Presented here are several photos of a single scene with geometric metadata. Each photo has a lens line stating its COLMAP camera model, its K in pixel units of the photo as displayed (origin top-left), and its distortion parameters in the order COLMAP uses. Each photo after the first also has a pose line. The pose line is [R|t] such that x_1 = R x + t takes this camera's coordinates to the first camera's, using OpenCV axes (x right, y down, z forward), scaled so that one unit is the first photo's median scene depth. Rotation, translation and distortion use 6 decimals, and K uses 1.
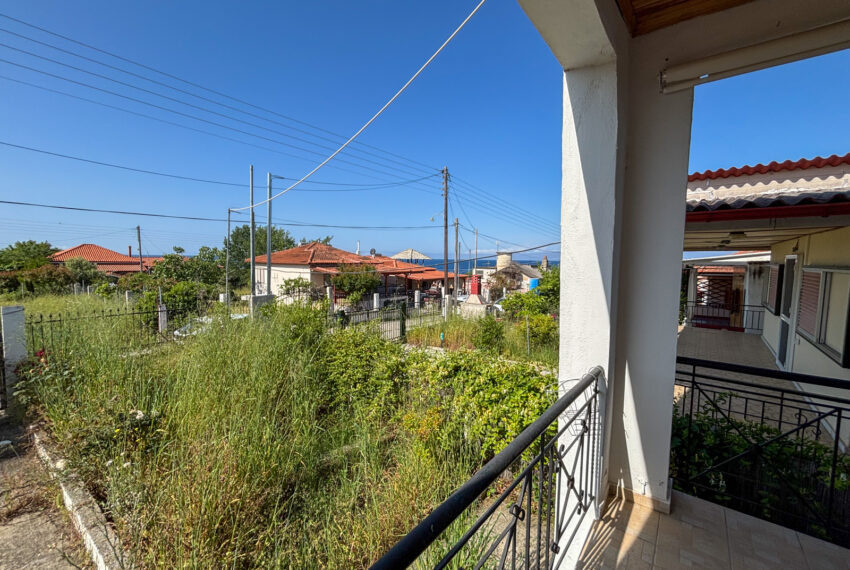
lens RADIAL K [[344.1, 0, 427.8], [0, 344.1, 285.5], [0, 0, 1]] dist [0.000502, -0.000163]
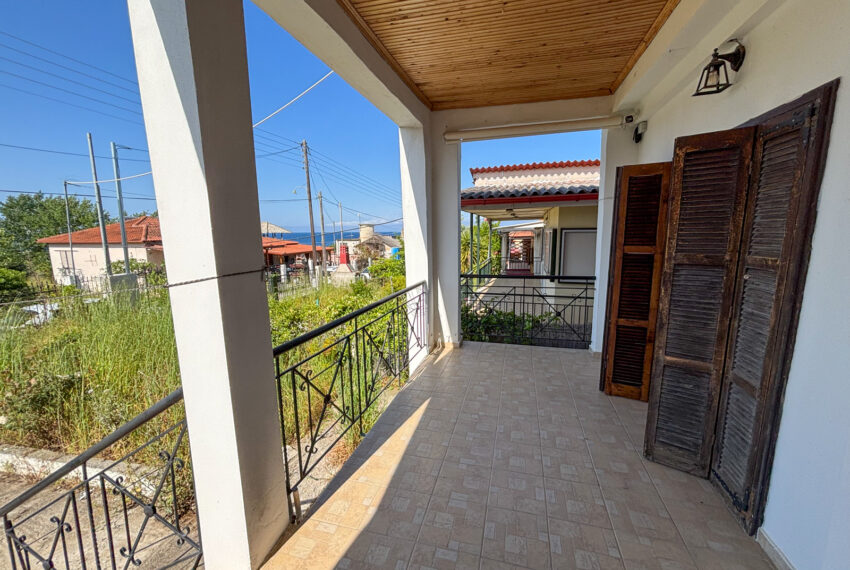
lens RADIAL K [[344.1, 0, 427.5], [0, 344.1, 290.2], [0, 0, 1]] dist [0.000502, -0.000163]
pose [[0.923906, -0.089926, 0.371901, -0.028677], [0.054835, 0.993075, 0.103903, 0.009391], [-0.378669, -0.075604, 0.922439, -0.102851]]
